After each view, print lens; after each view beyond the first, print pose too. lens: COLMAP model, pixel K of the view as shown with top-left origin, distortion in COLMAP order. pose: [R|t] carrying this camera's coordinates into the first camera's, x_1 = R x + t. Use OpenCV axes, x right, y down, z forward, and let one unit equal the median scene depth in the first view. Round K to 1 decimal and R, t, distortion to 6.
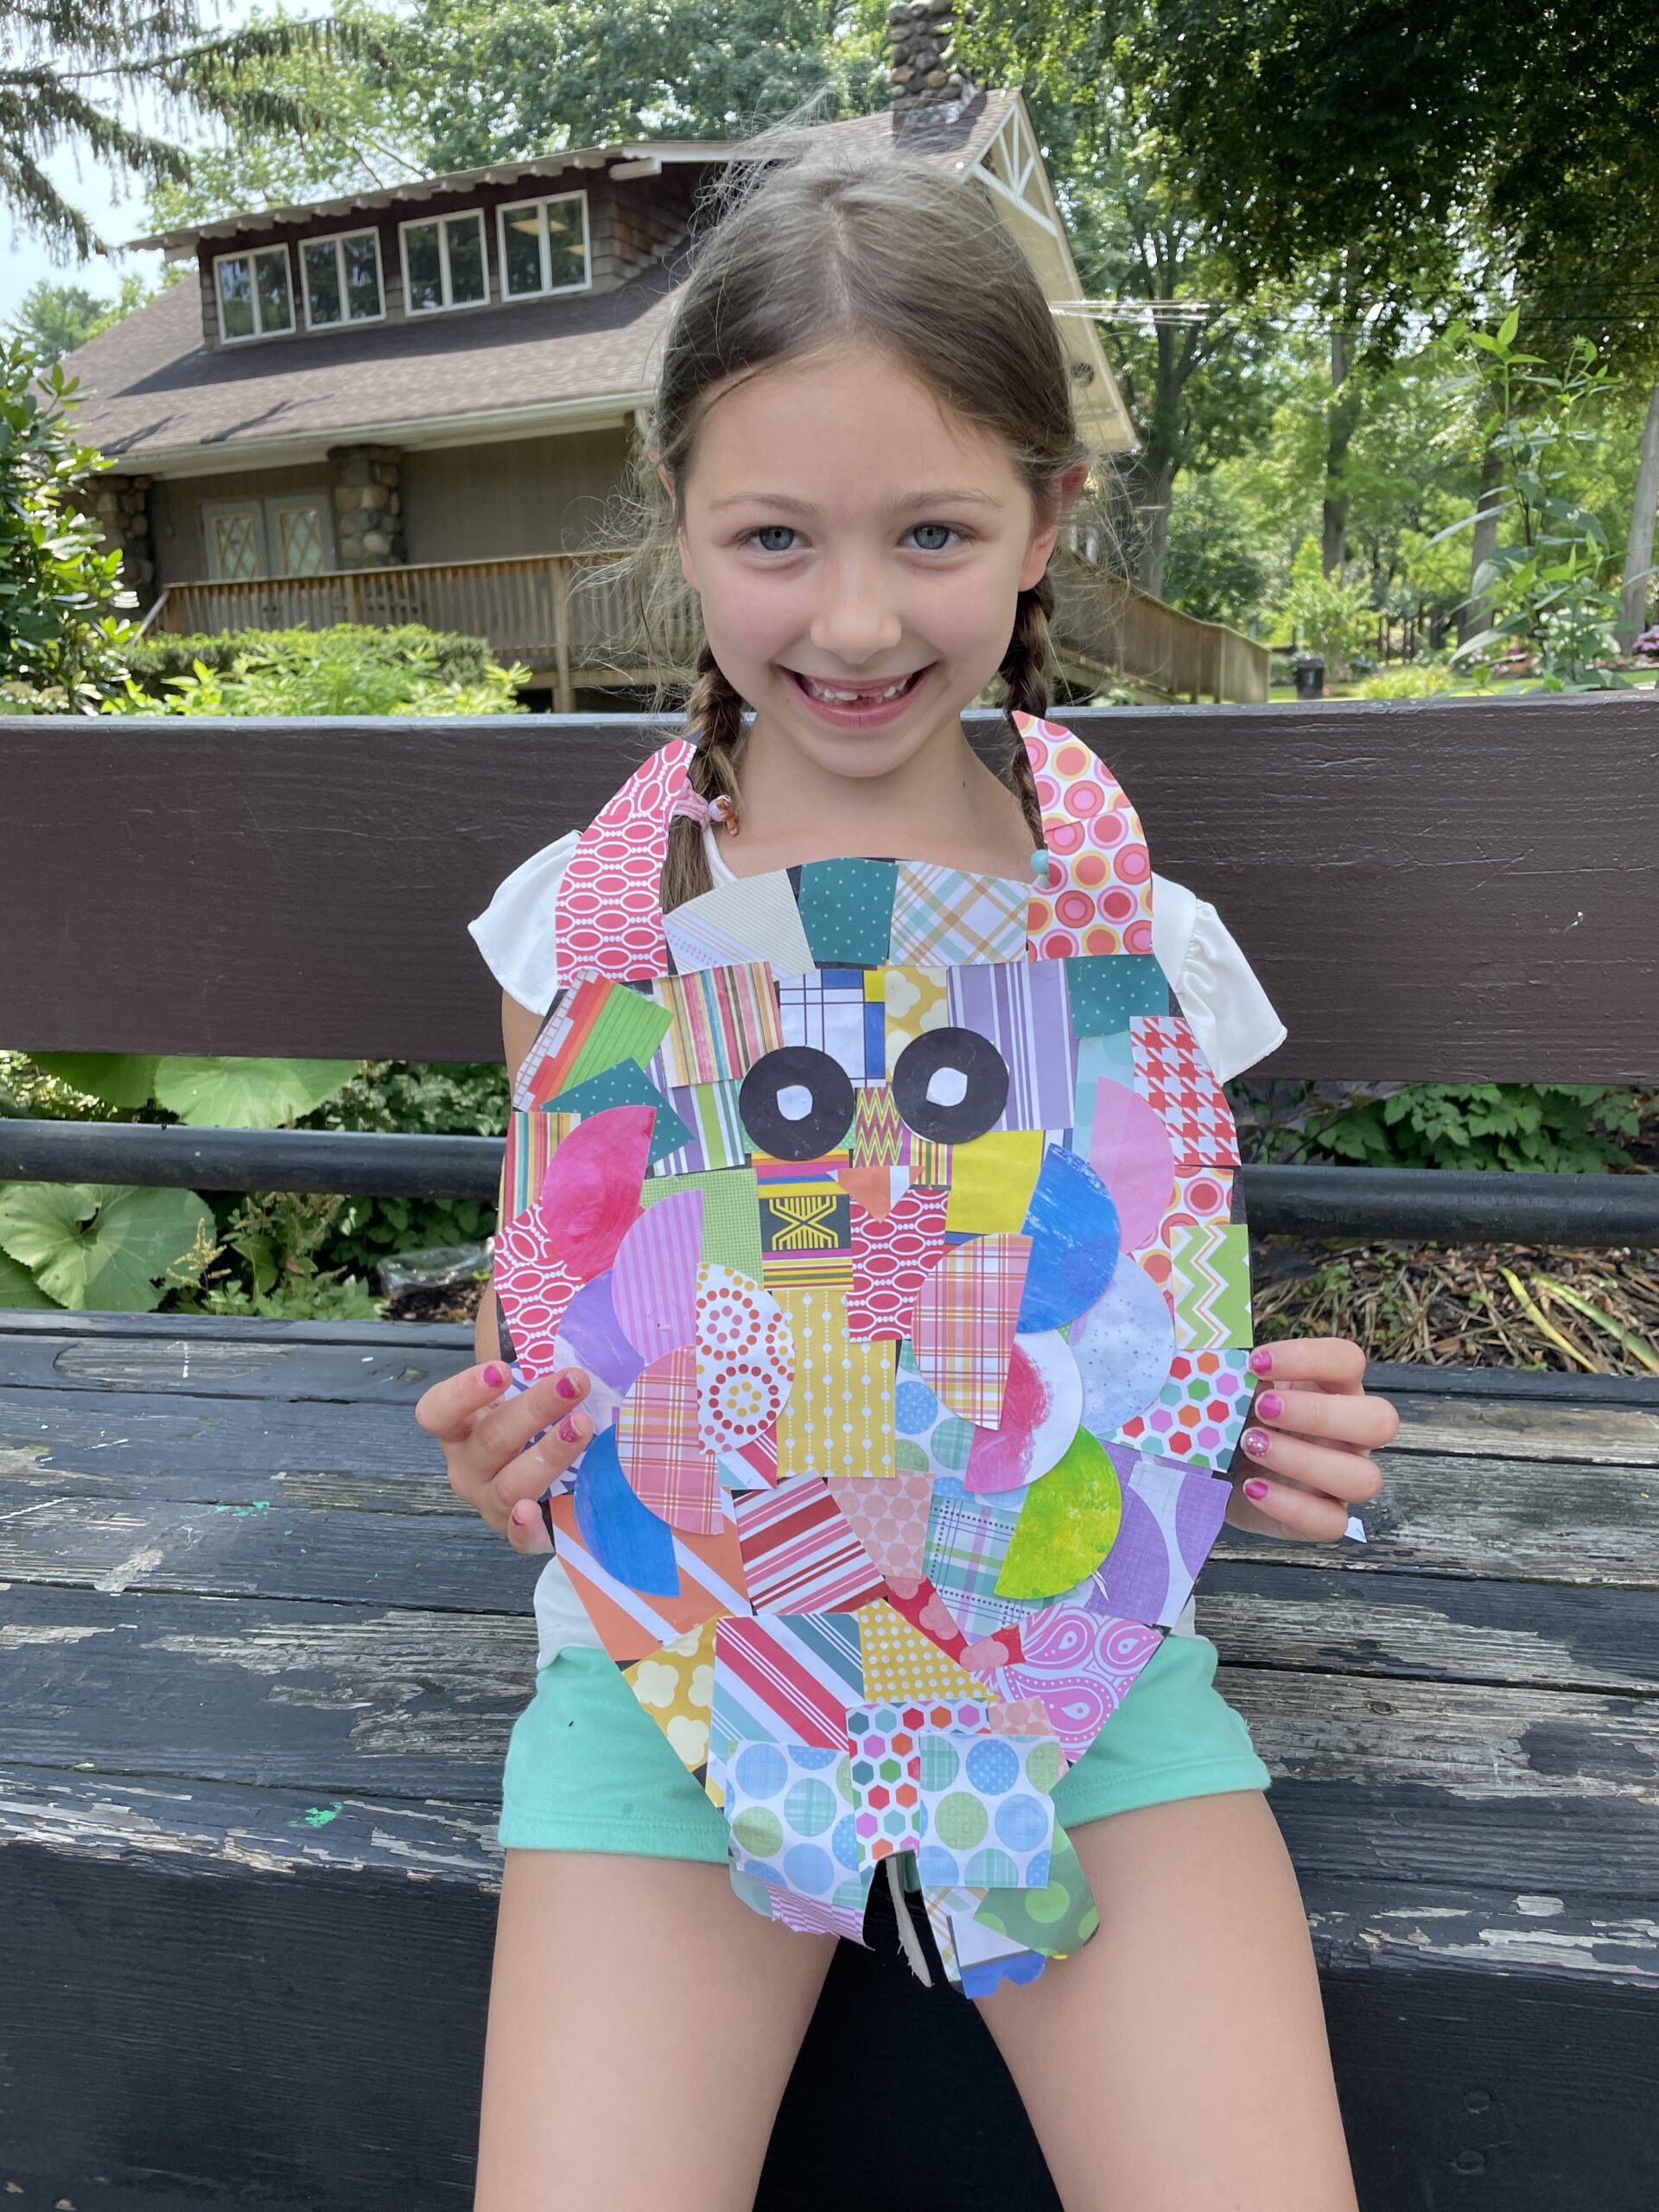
lens RADIAL K [[1680.1, 0, 824.6], [0, 1680.1, 1089.2], [0, 0, 1]] dist [0.056712, -0.083450]
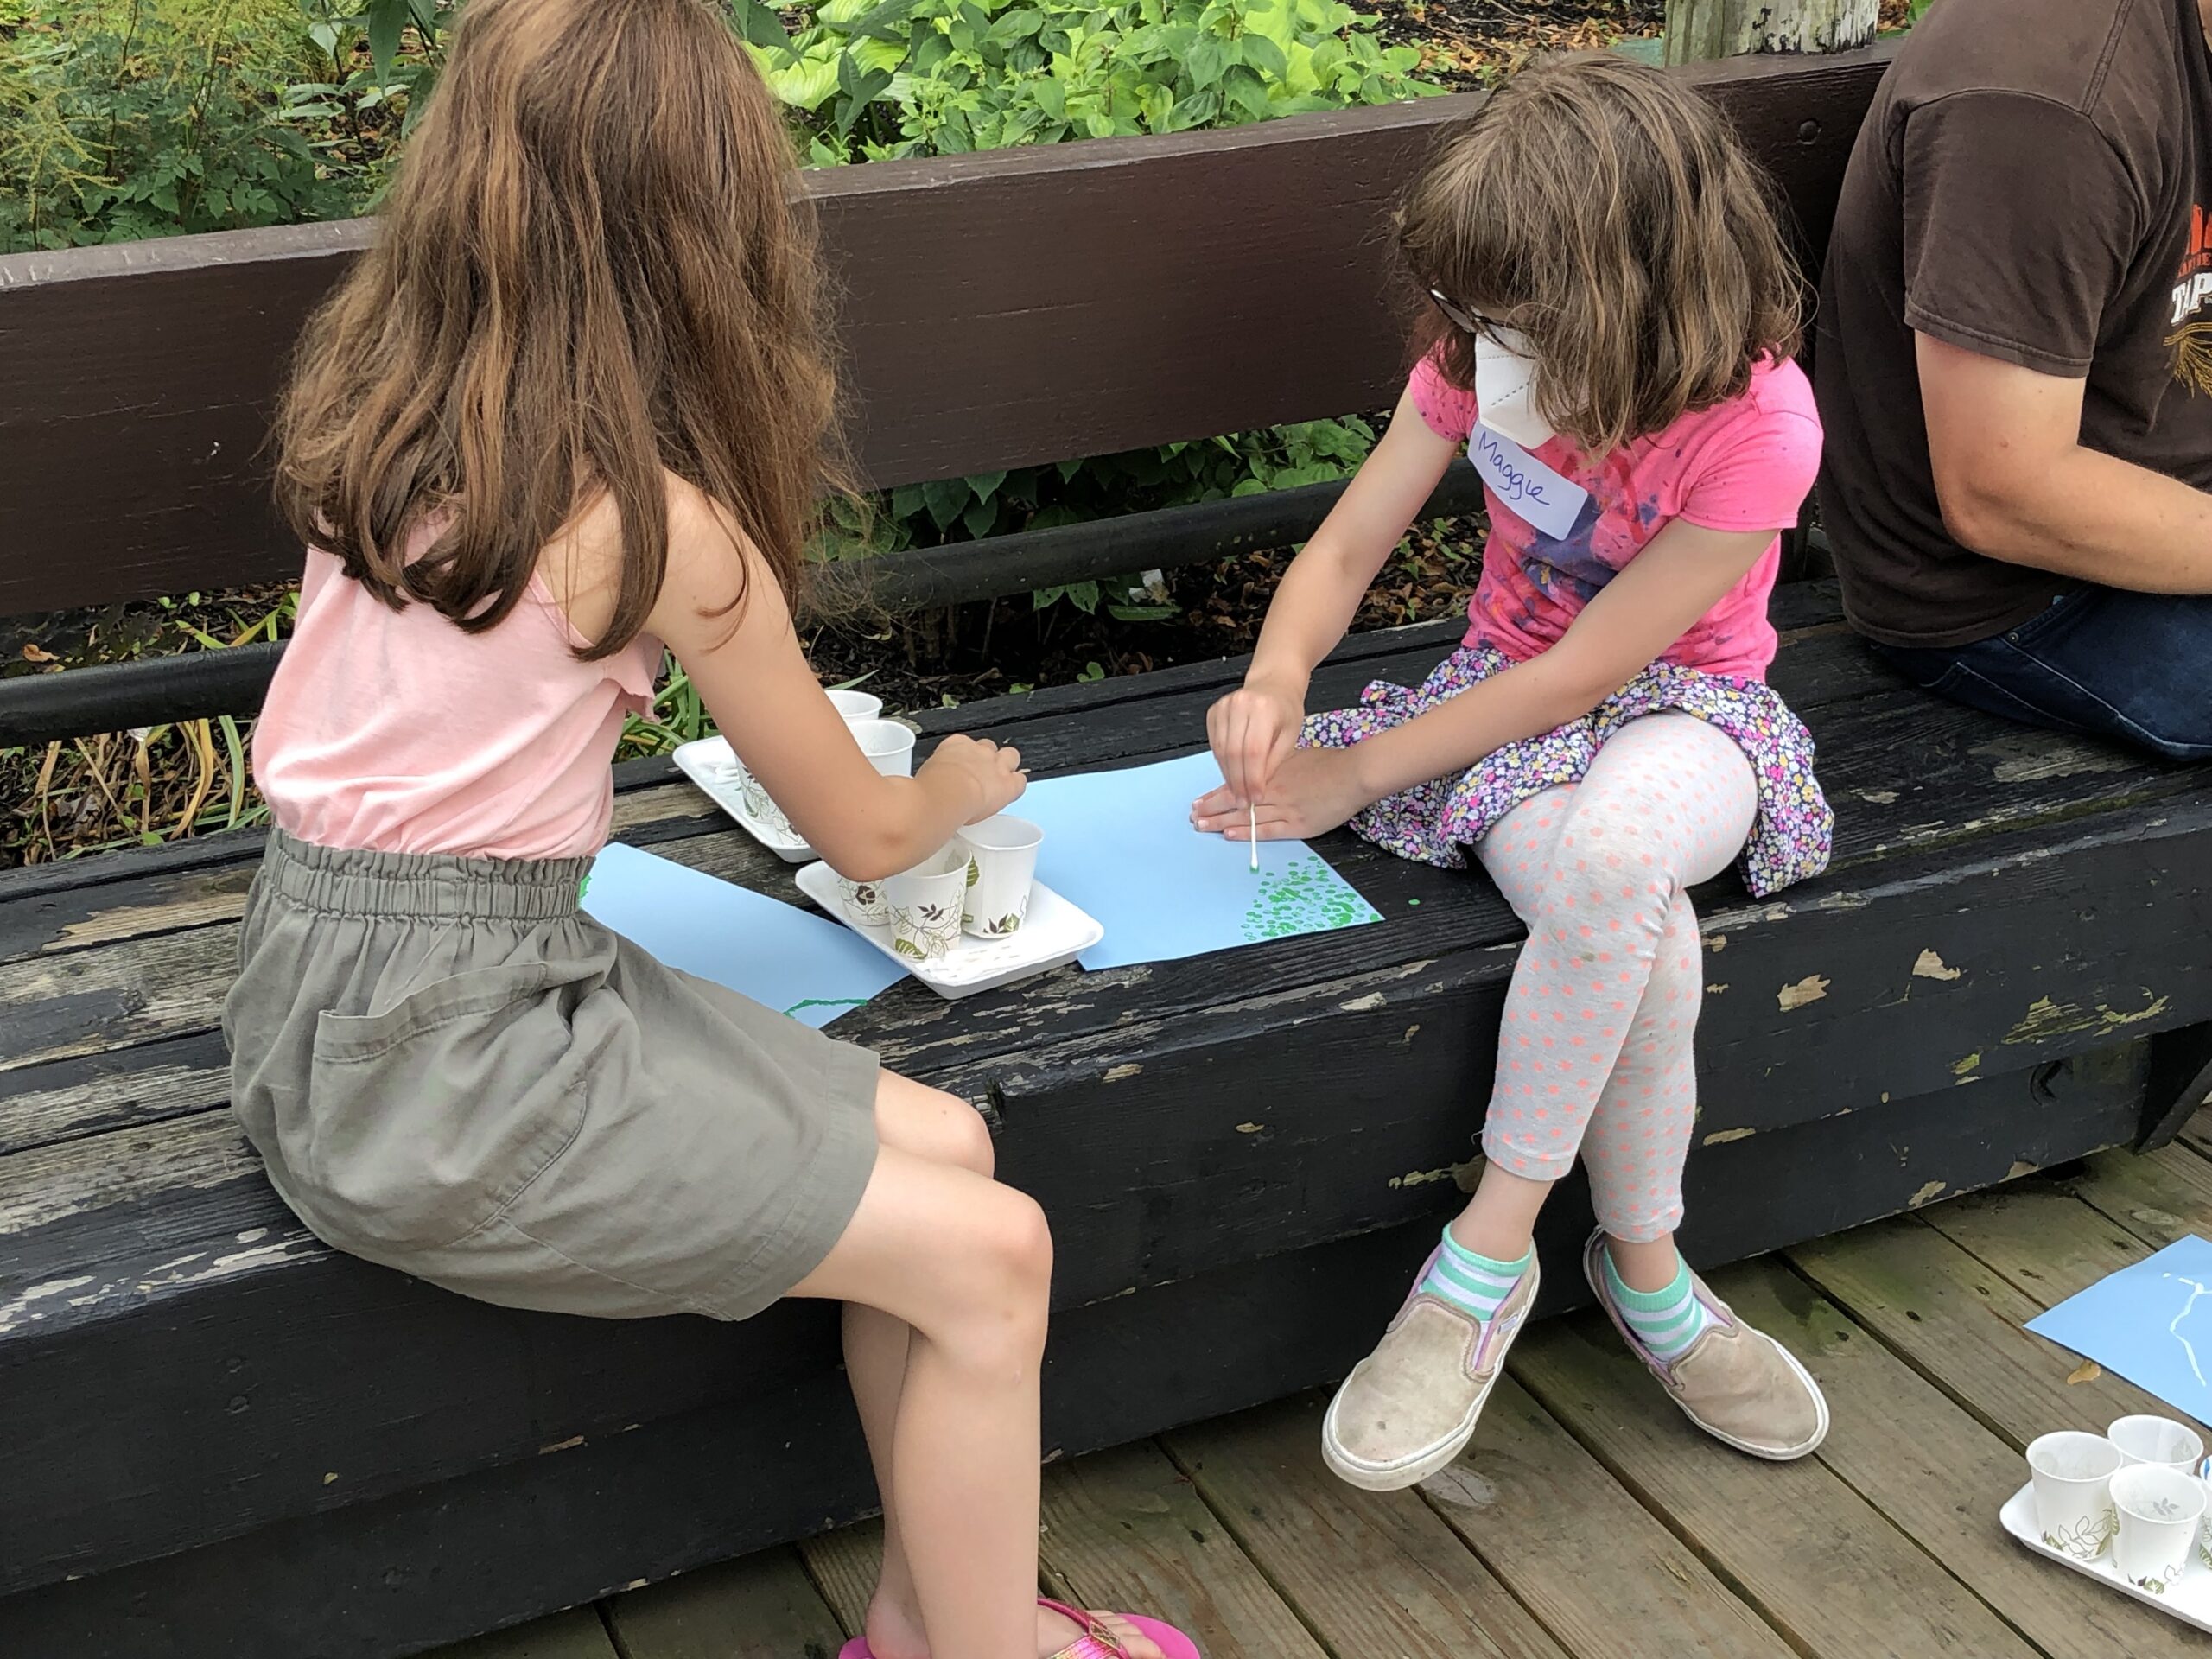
lens RADIAL K [[2974.7, 0, 1091.2], [0, 2974.7, 820.0], [0, 0, 1]] dist [0.046526, 0.000000]
pose [[0.811780, -0.221809, 0.540198, -0.294307], [0.095734, 0.963089, 0.251586, -0.423132], [-0.576062, -0.152517, 0.803051, -1.342478]]
